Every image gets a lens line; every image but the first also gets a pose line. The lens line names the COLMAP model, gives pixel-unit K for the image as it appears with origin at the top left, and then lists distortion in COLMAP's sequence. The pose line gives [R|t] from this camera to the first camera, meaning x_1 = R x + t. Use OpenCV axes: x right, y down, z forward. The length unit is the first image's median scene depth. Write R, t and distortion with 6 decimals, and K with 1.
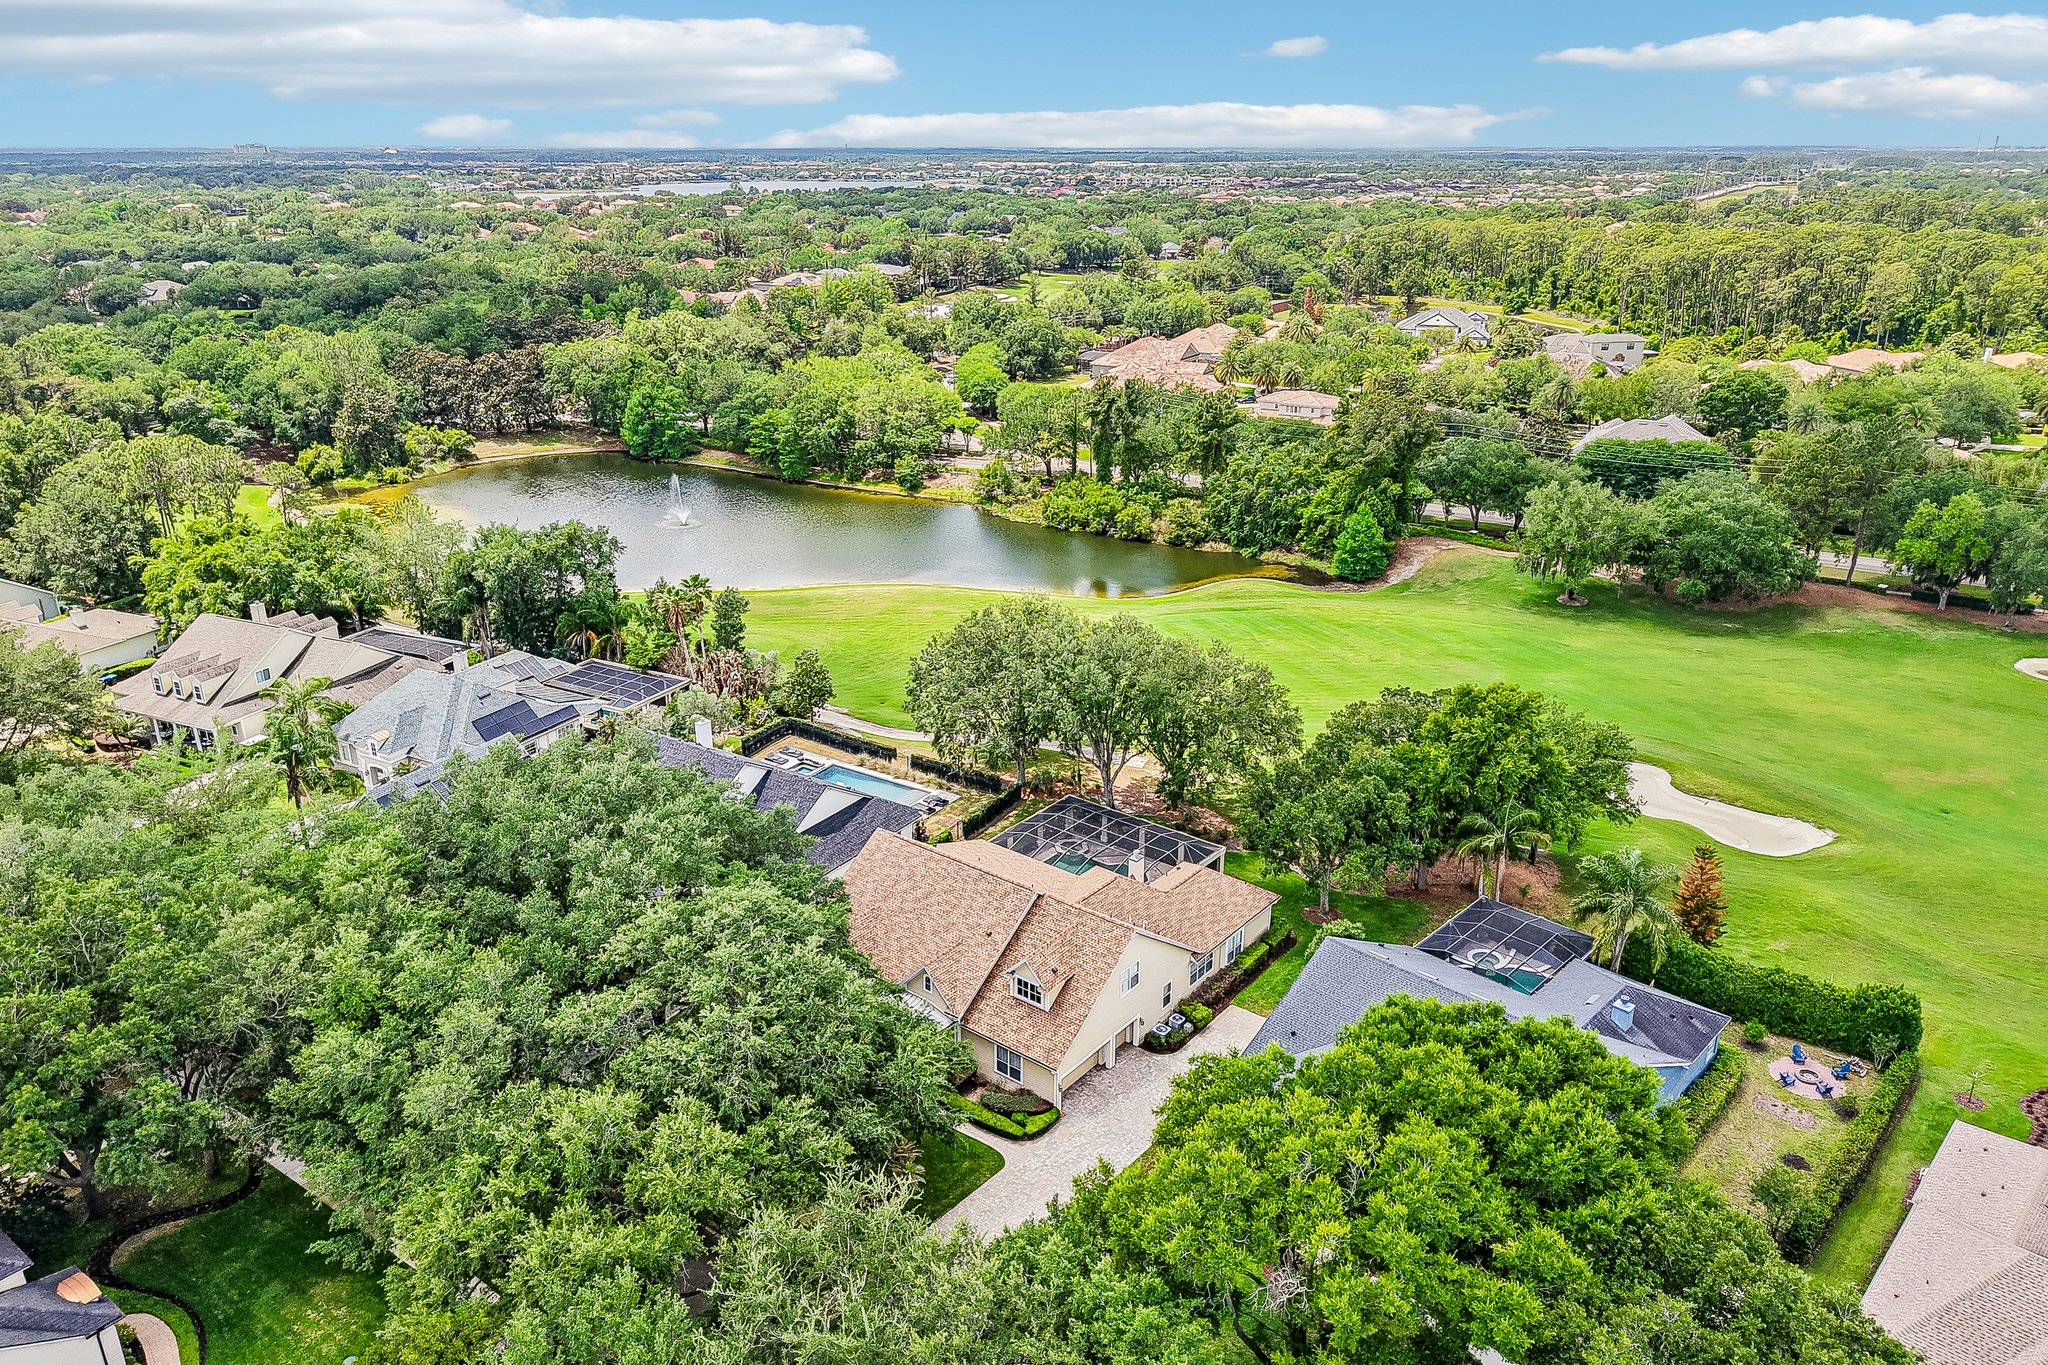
lens RADIAL K [[1422.7, 0, 1024.0], [0, 1422.7, 682.5], [0, 0, 1]] dist [0.062816, -0.103265]
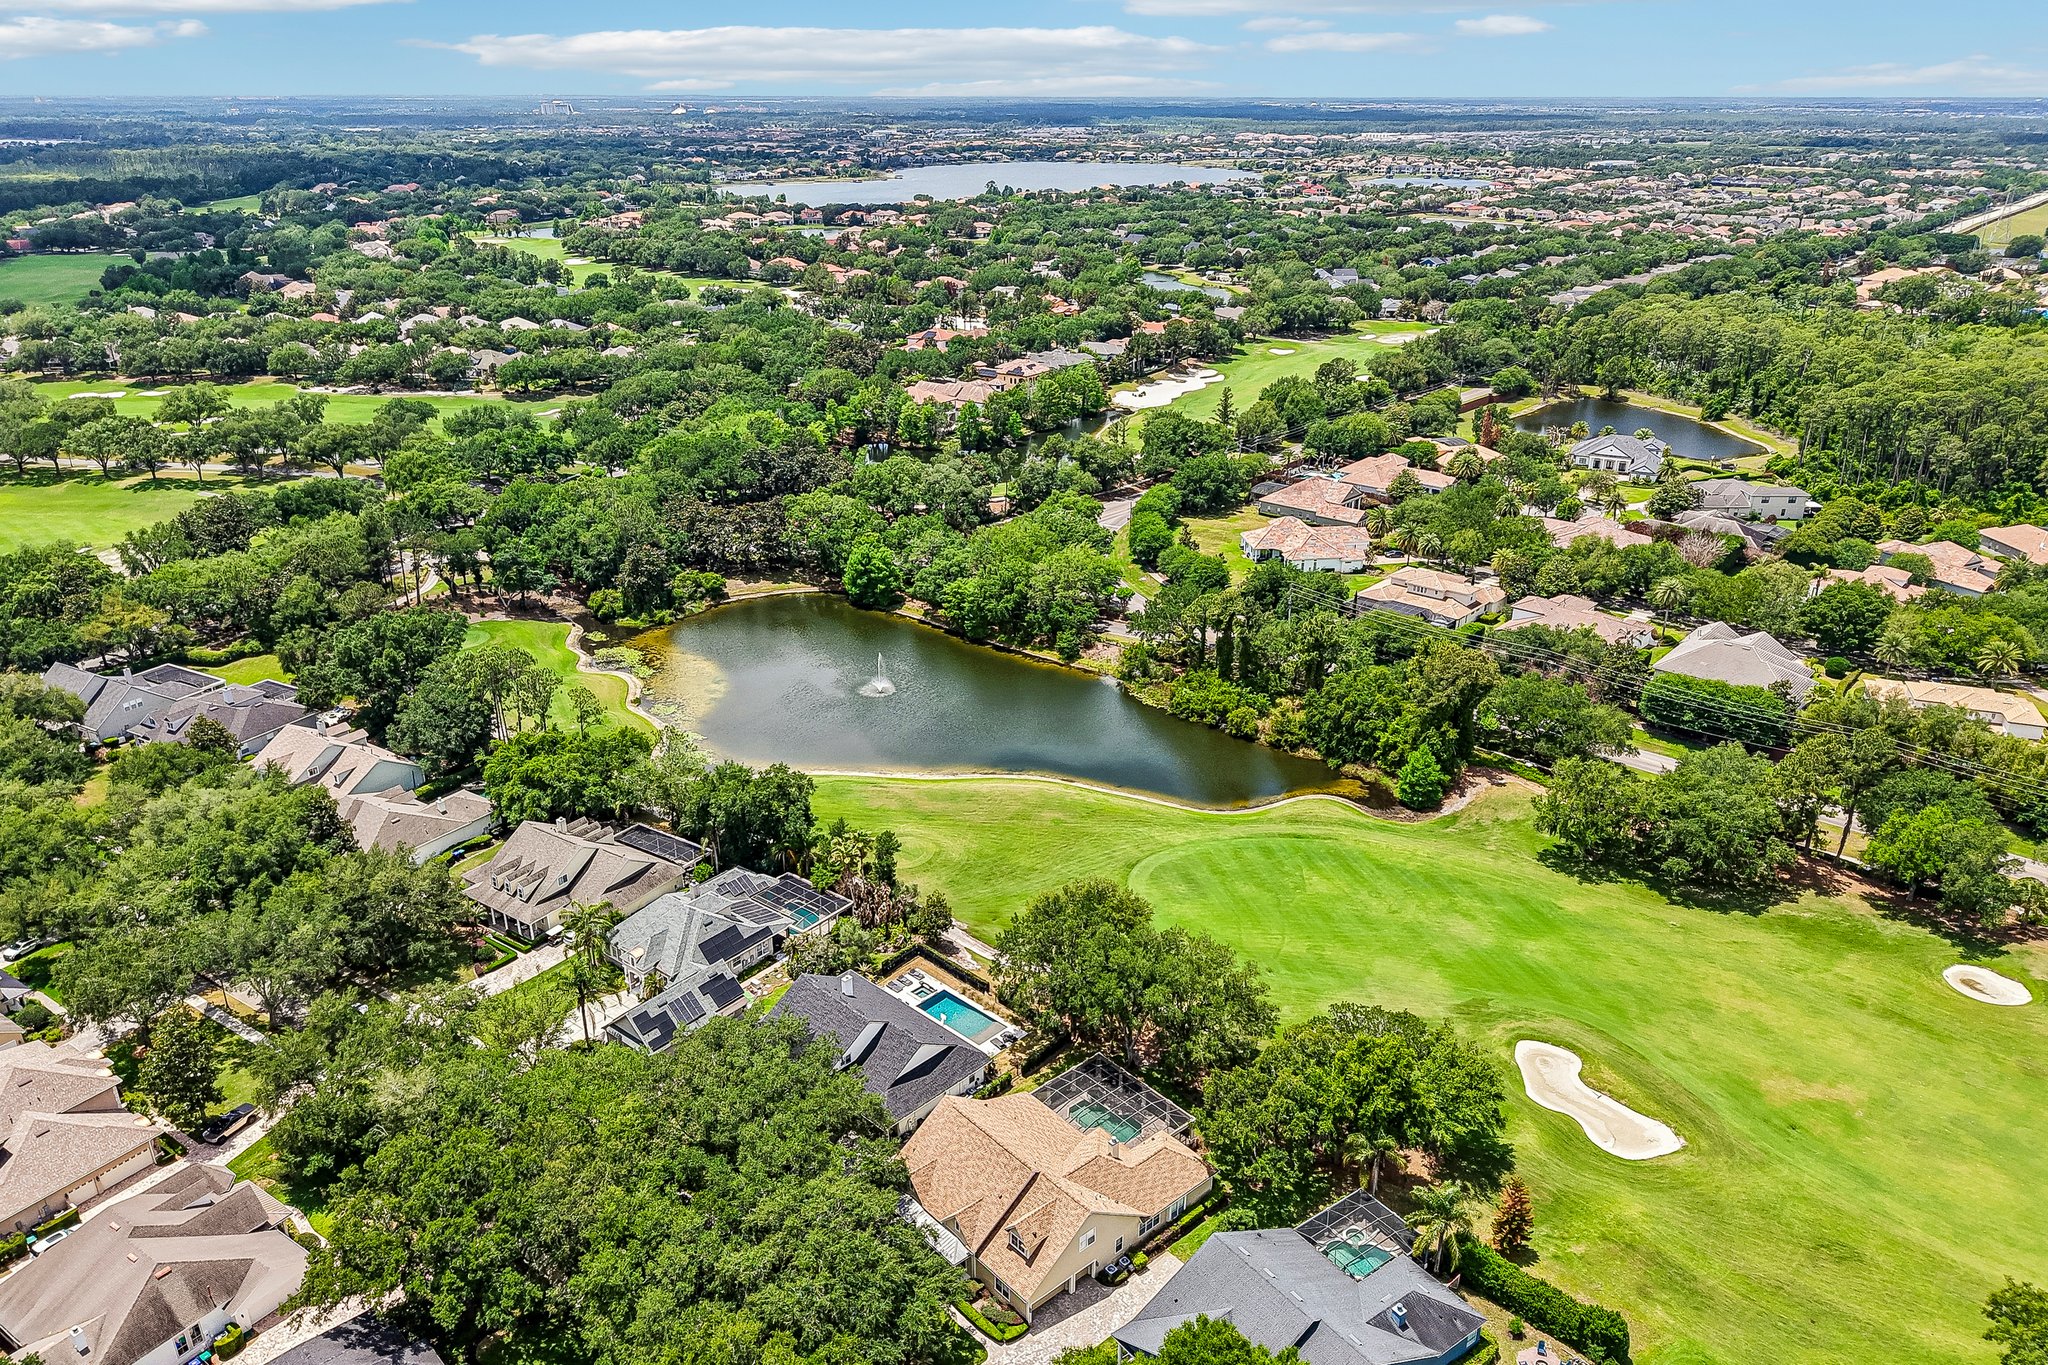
lens RADIAL K [[1422.7, 0, 1024.0], [0, 1422.7, 682.5], [0, 0, 1]] dist [0.062816, -0.103265]
pose [[0.985001, 0.069799, -0.157799, 0.092888], [-0.065445, 0.997323, 0.032626, -0.193411], [0.159654, -0.021809, 0.986932, -0.229535]]
